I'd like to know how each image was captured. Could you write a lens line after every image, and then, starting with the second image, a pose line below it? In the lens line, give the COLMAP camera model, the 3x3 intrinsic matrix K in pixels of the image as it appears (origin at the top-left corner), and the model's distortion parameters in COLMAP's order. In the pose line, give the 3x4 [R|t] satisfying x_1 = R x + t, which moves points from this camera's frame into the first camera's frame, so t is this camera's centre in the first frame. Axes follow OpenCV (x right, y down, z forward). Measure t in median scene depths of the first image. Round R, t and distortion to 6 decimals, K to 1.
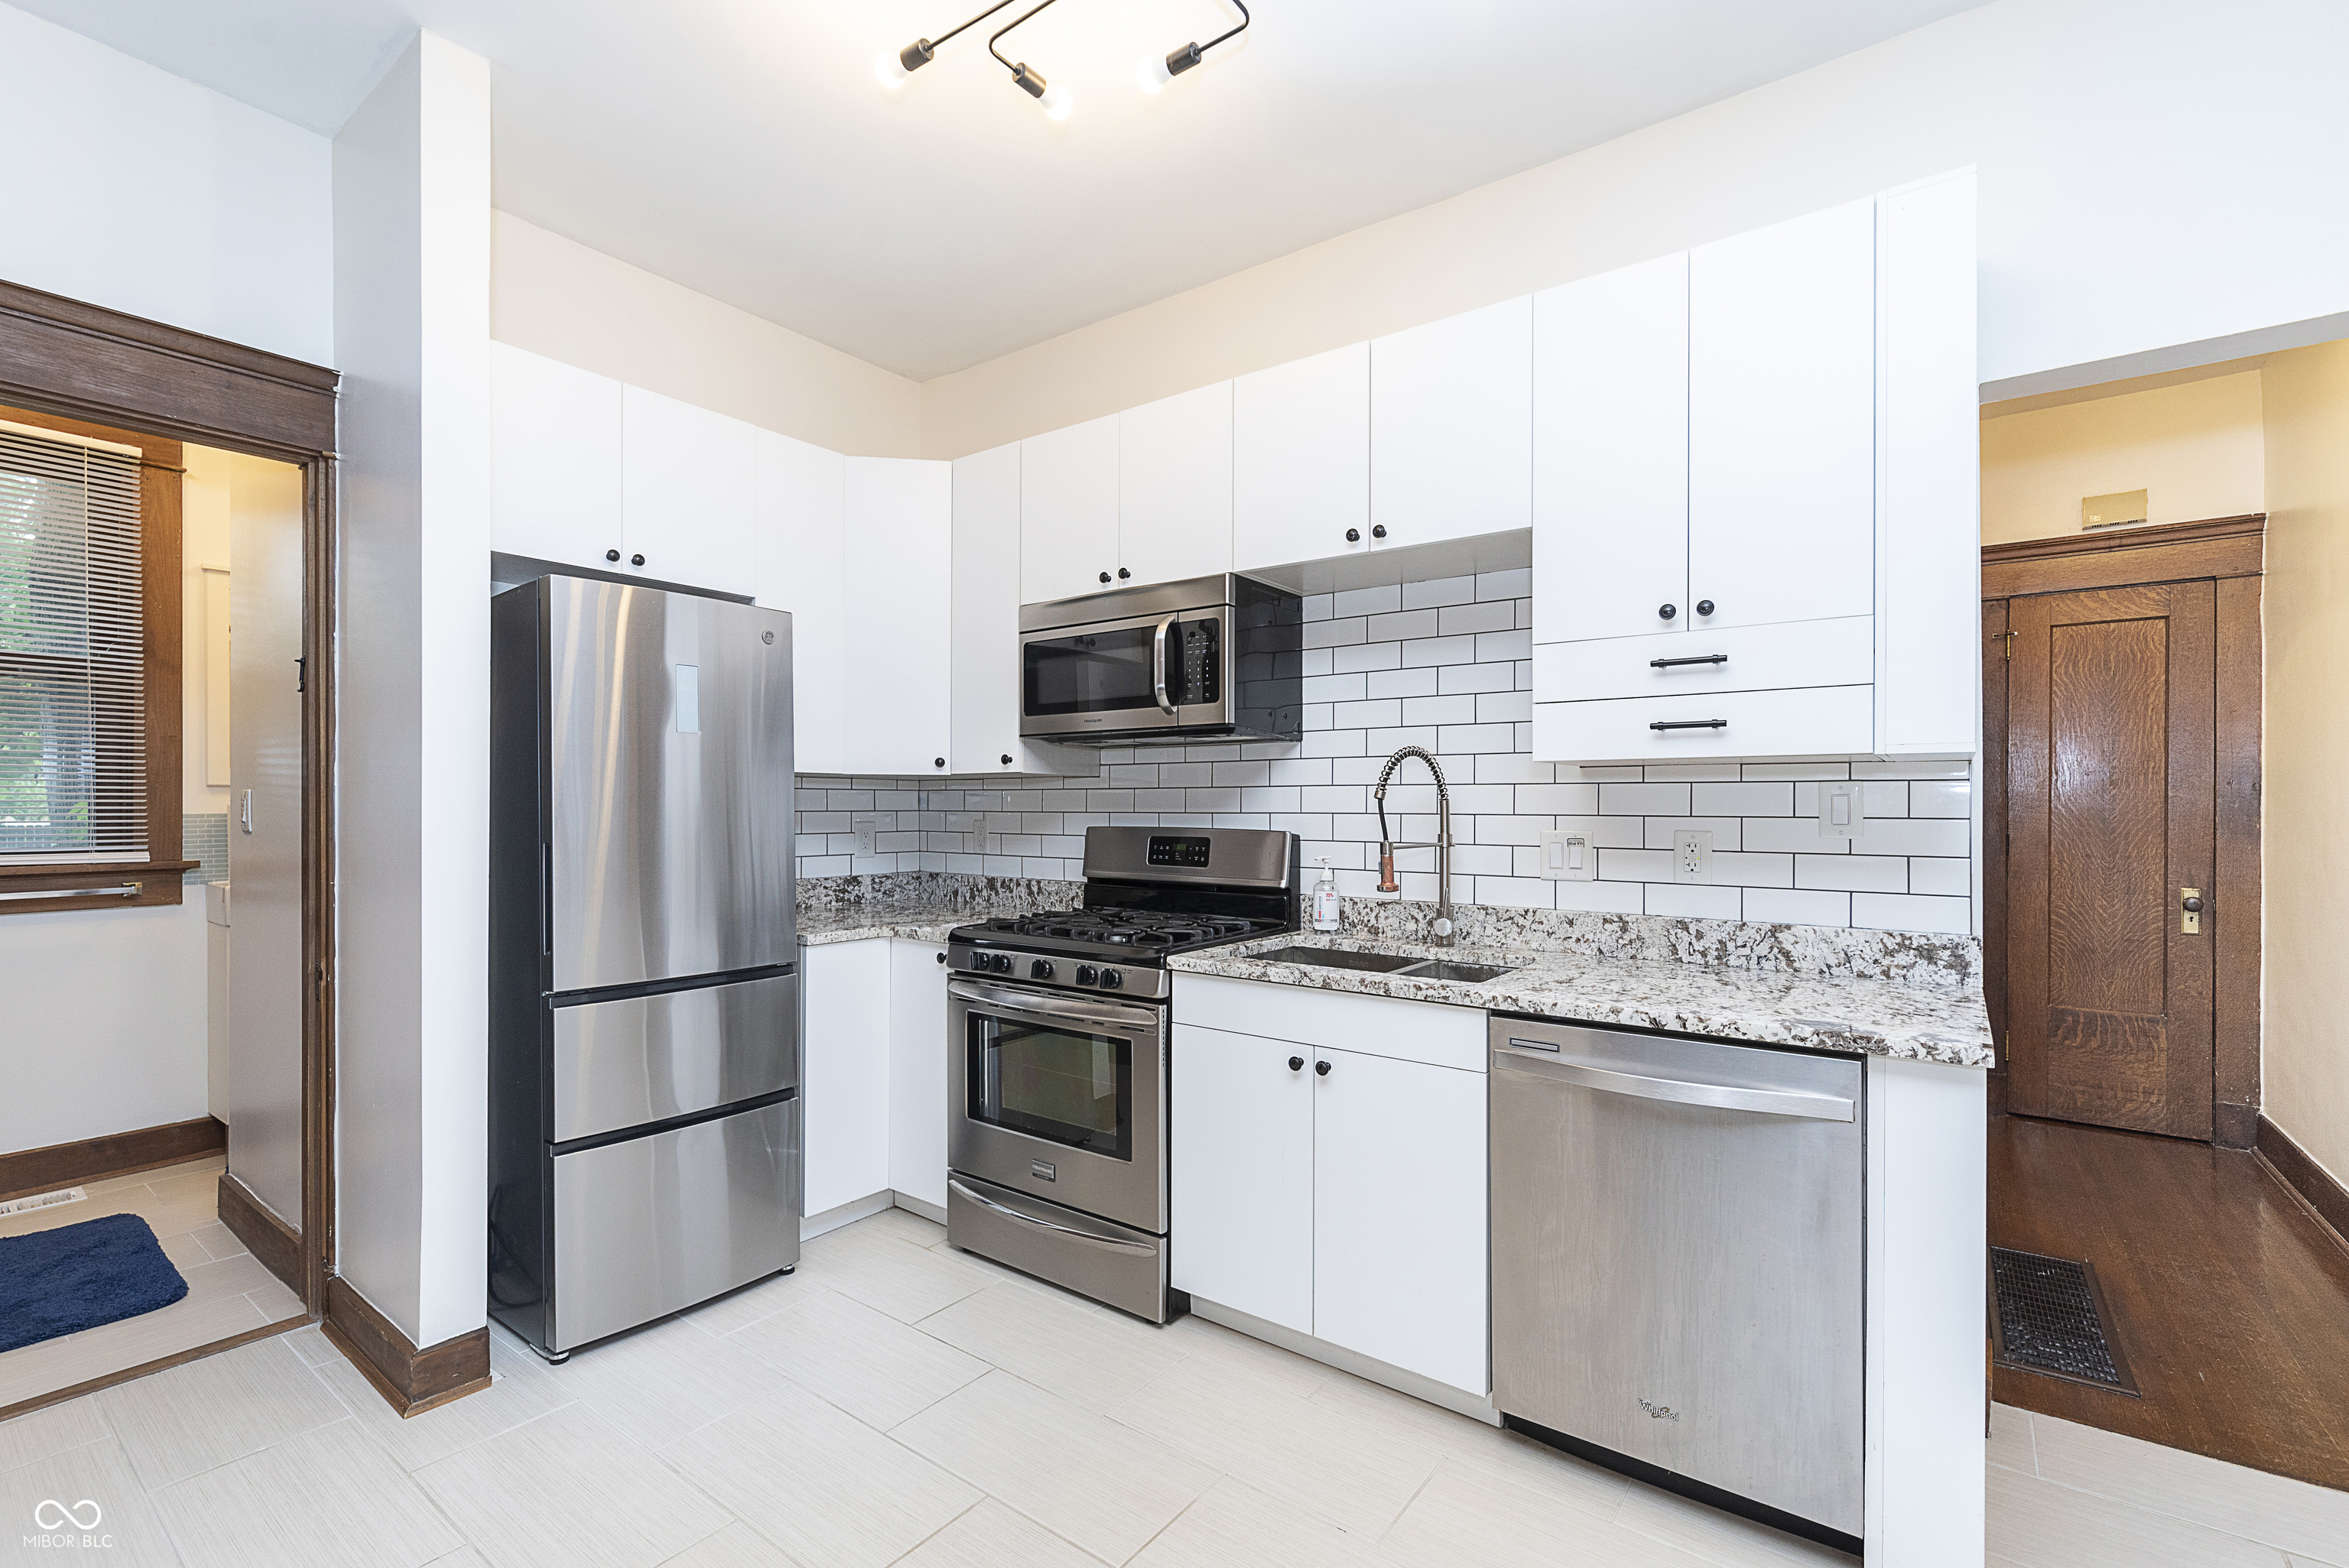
lens RADIAL K [[1026.6, 0, 1172.1], [0, 1026.6, 796.6], [0, 0, 1]] dist [-0.000024, 0.000077]
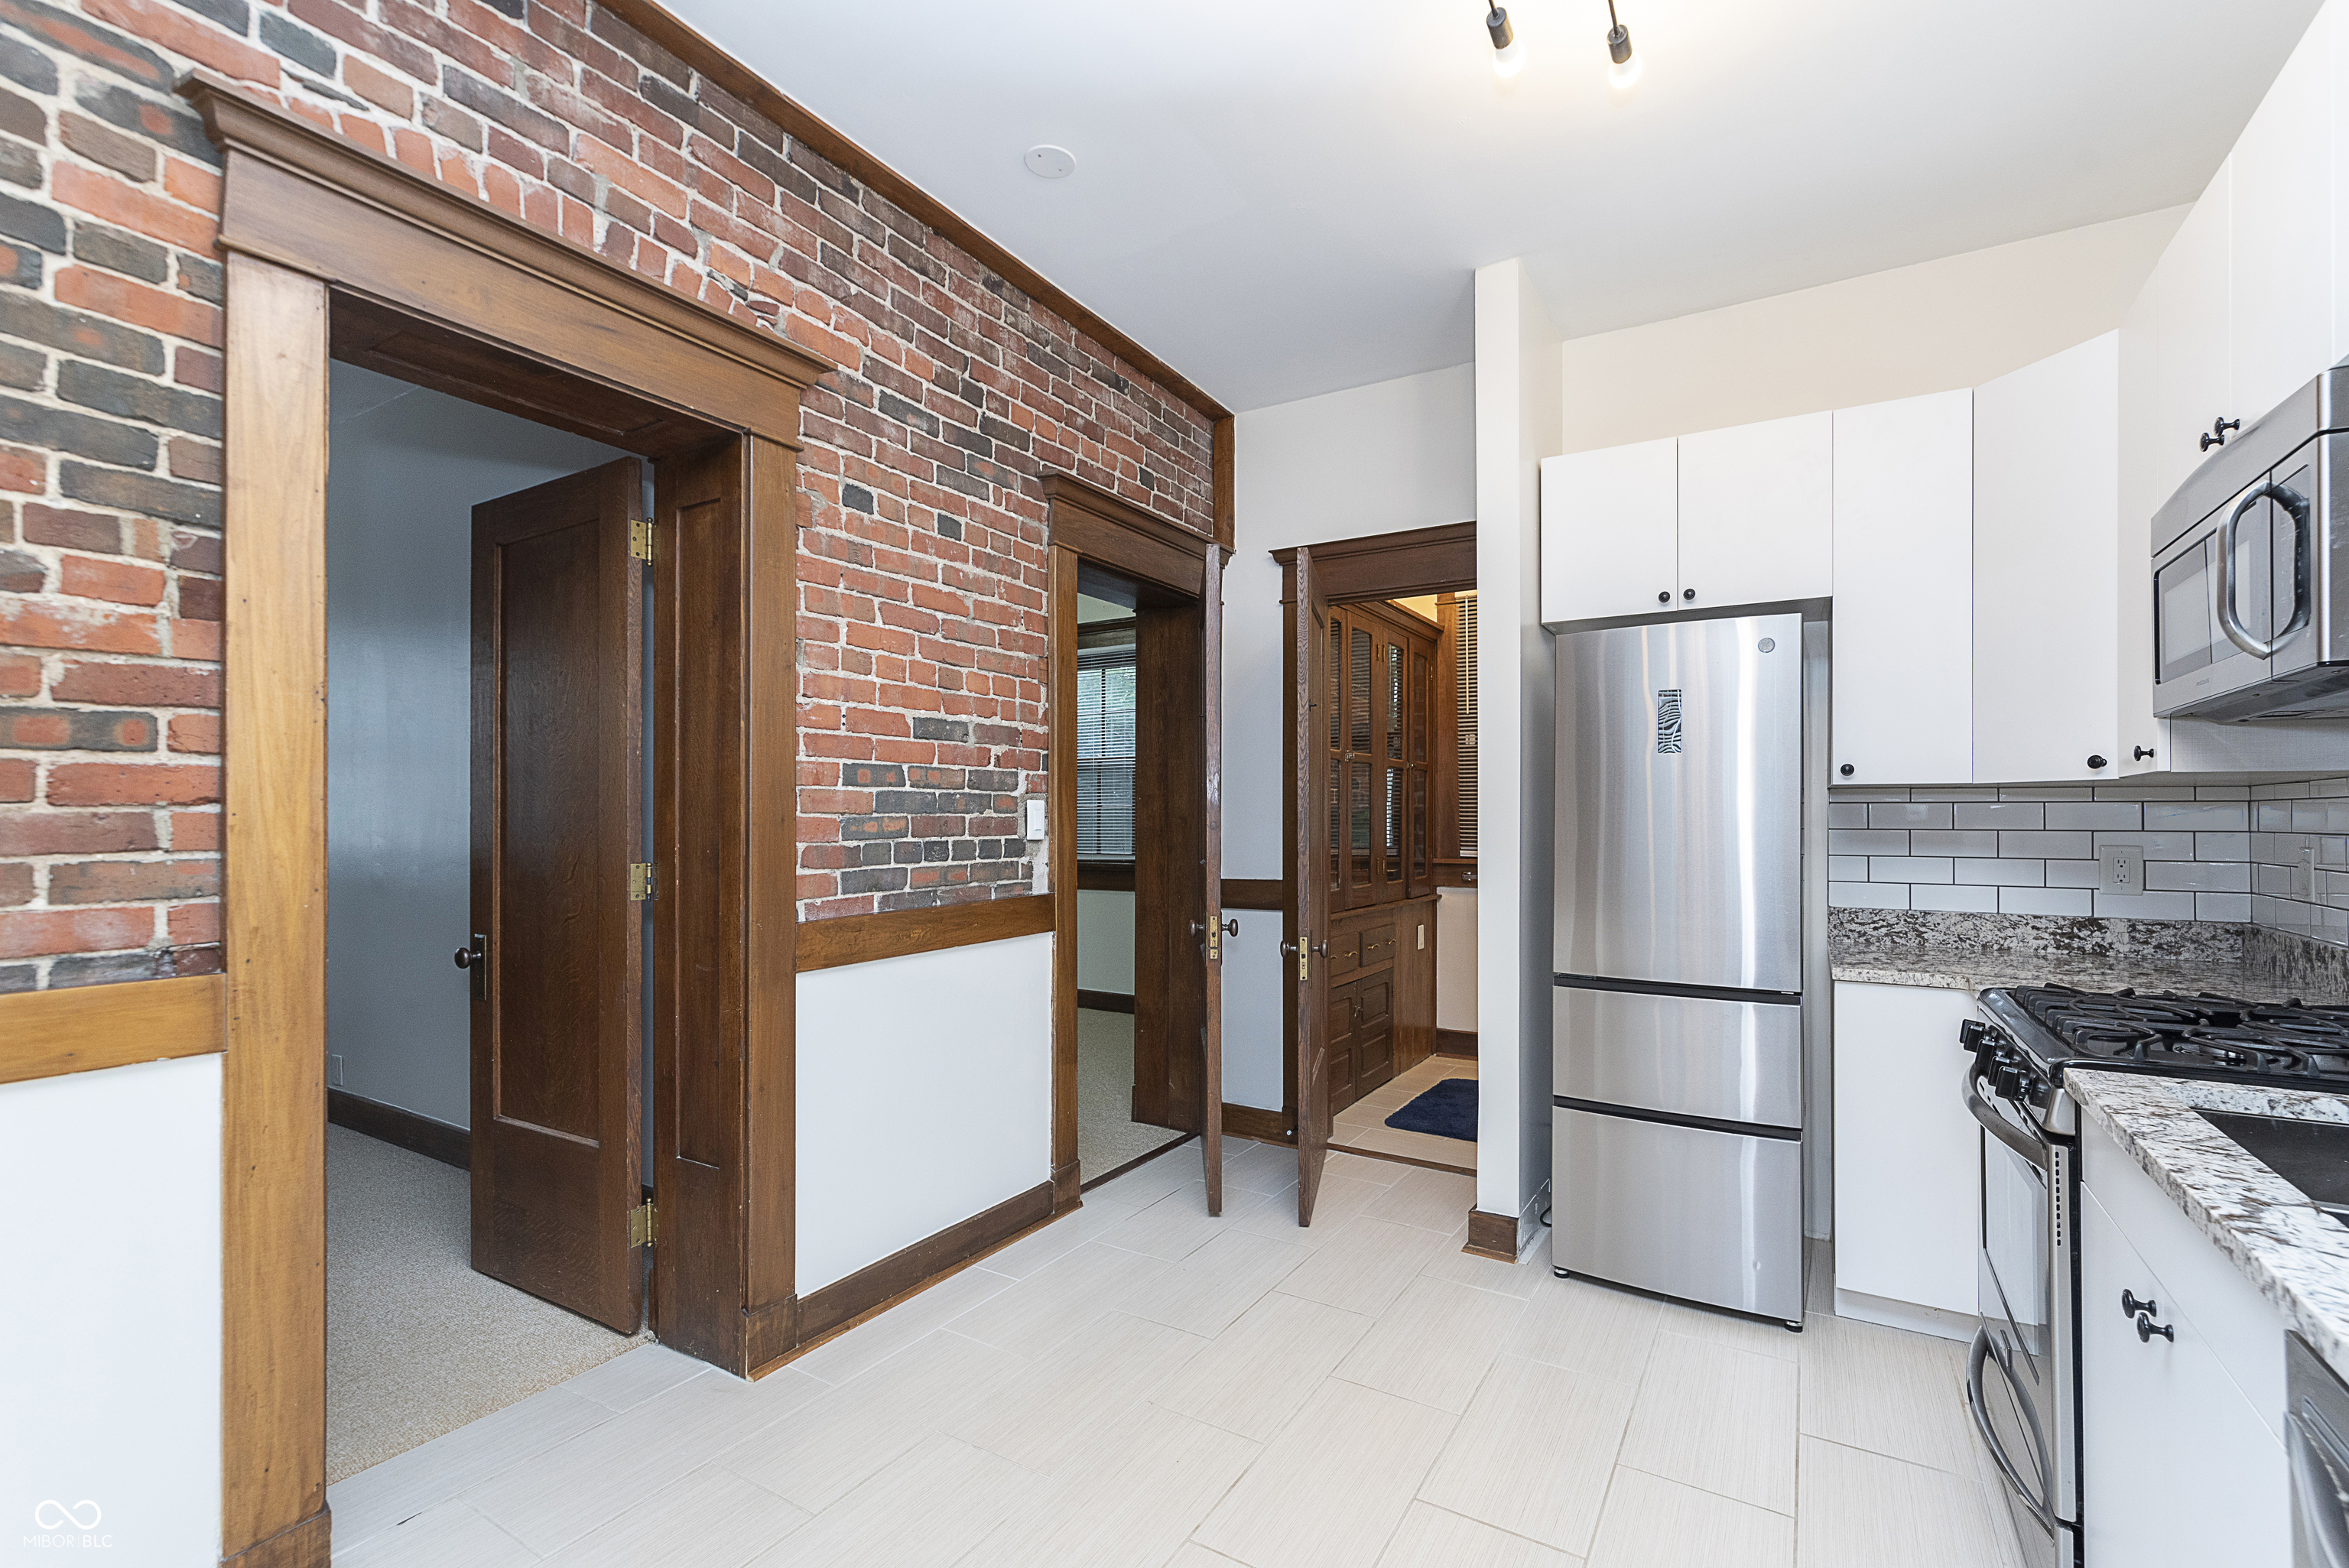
lens RADIAL K [[1039.8, 0, 1259.6], [0, 1039.8, 818.4], [0, 0, 1]] dist [0.000184, 0.000117]
pose [[0.133164, -0.005865, -0.991077, 0.500701], [0.004215, 0.999977, -0.005352, 0.008423], [0.991085, -0.003464, 0.133186, 0.409615]]
